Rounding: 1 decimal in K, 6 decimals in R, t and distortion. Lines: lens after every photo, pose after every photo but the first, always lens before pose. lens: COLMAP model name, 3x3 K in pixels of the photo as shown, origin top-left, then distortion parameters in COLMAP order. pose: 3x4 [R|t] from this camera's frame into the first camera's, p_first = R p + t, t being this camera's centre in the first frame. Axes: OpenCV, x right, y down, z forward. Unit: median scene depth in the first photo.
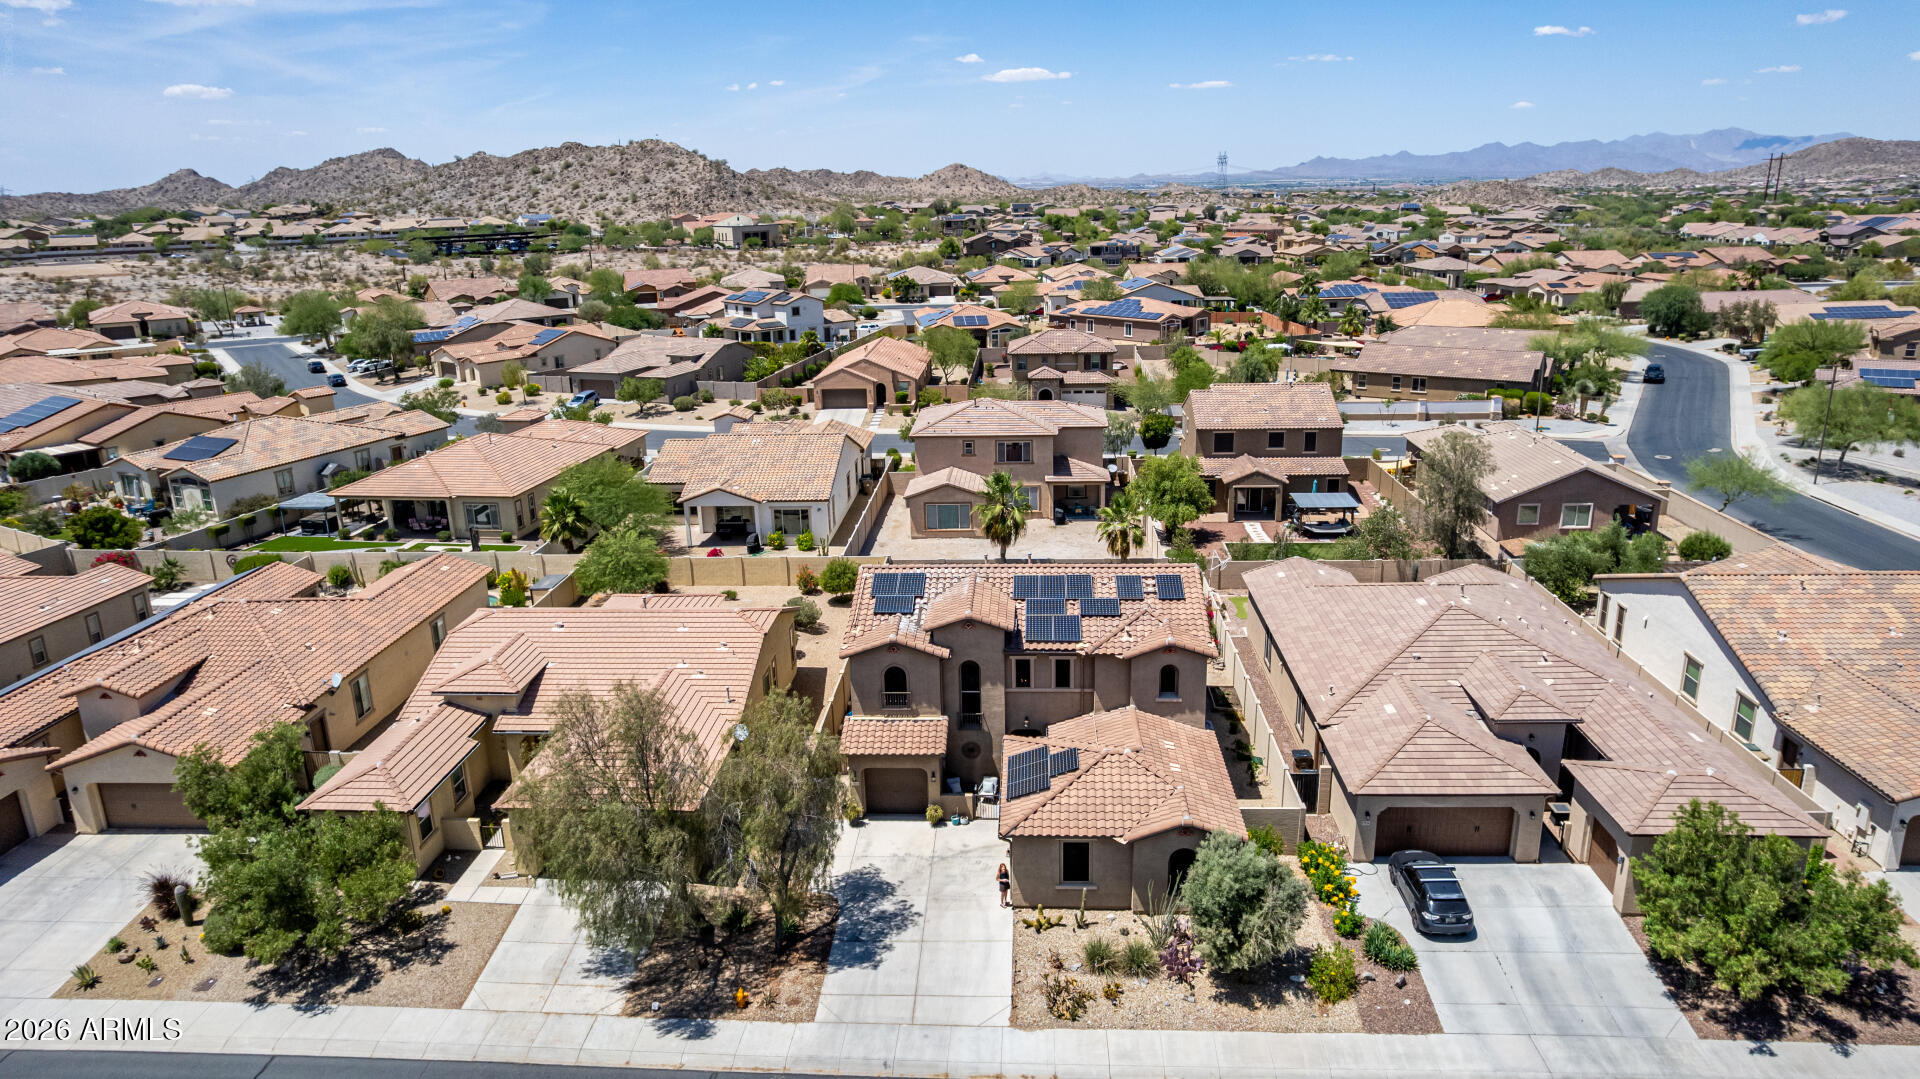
lens RADIAL K [[1225.2, 0, 967.9], [0, 1225.2, 539.5], [0, 0, 1]] dist [-0.080330, 0.066435]
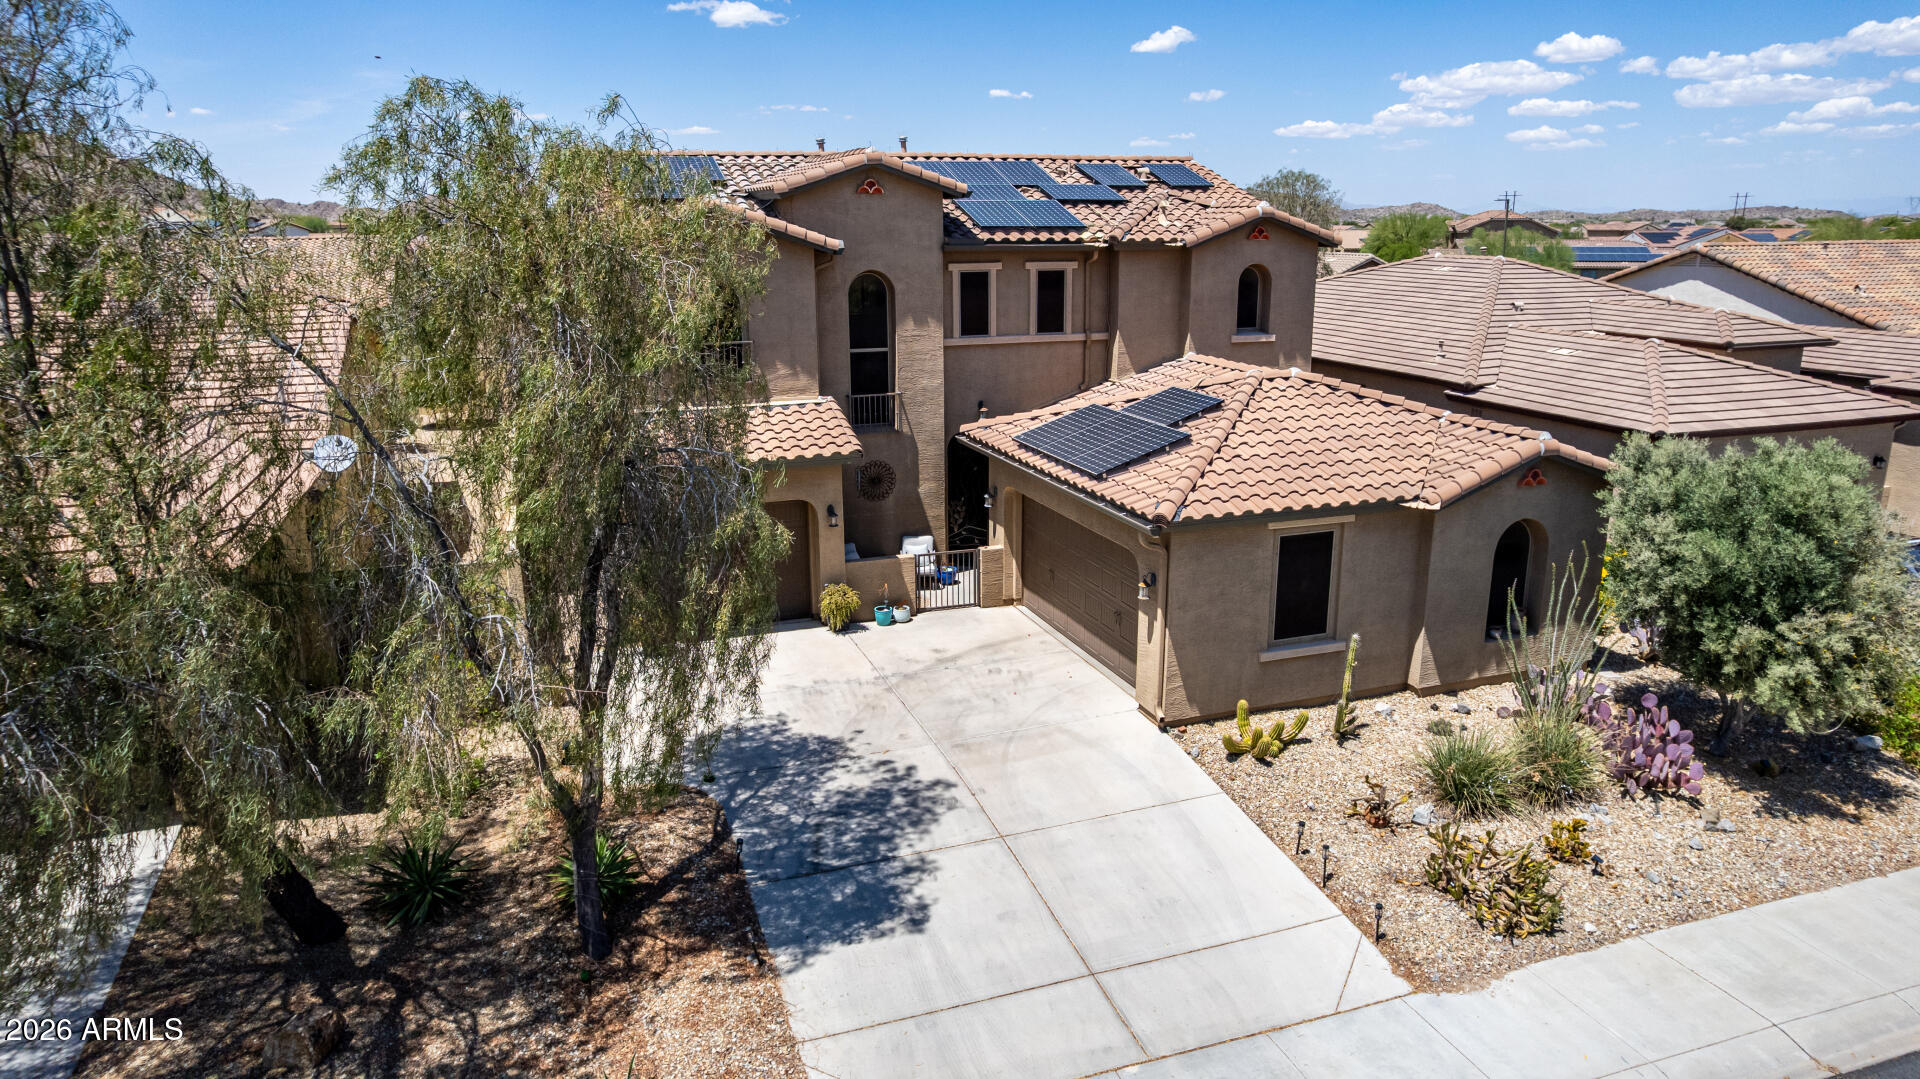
lens RADIAL K [[1225.2, 0, 967.9], [0, 1225.2, 539.5], [0, 0, 1]] dist [-0.080330, 0.066435]
pose [[0.922908, -0.081343, 0.376330, -0.123274], [0.095935, 0.995183, -0.020164, 0.179453], [-0.372878, 0.054713, 0.926266, 0.480361]]
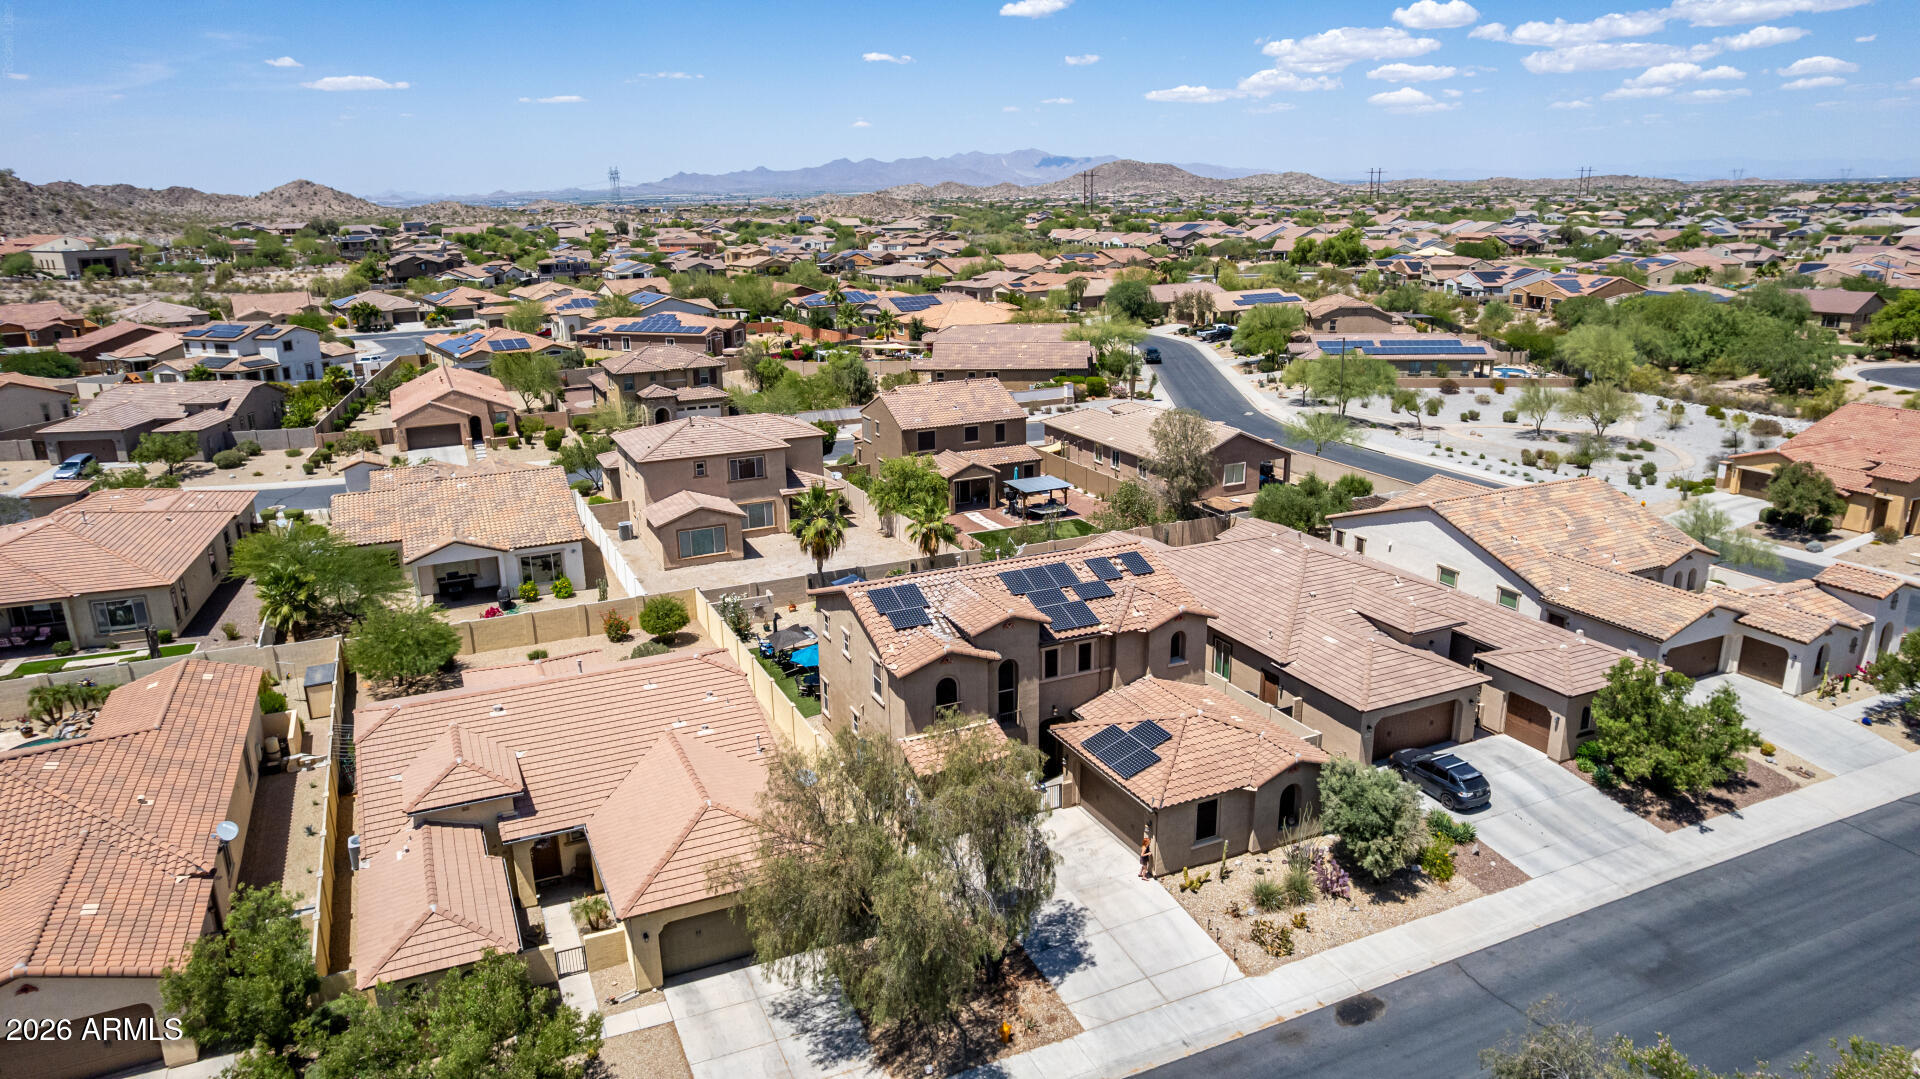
lens RADIAL K [[1225.2, 0, 967.9], [0, 1225.2, 539.5], [0, 0, 1]] dist [-0.080330, 0.066435]
pose [[0.880719, -0.122175, 0.457610, -0.402233], [0.127657, 0.991635, 0.019063, -0.018634], [-0.456111, 0.041628, 0.888949, 0.100492]]
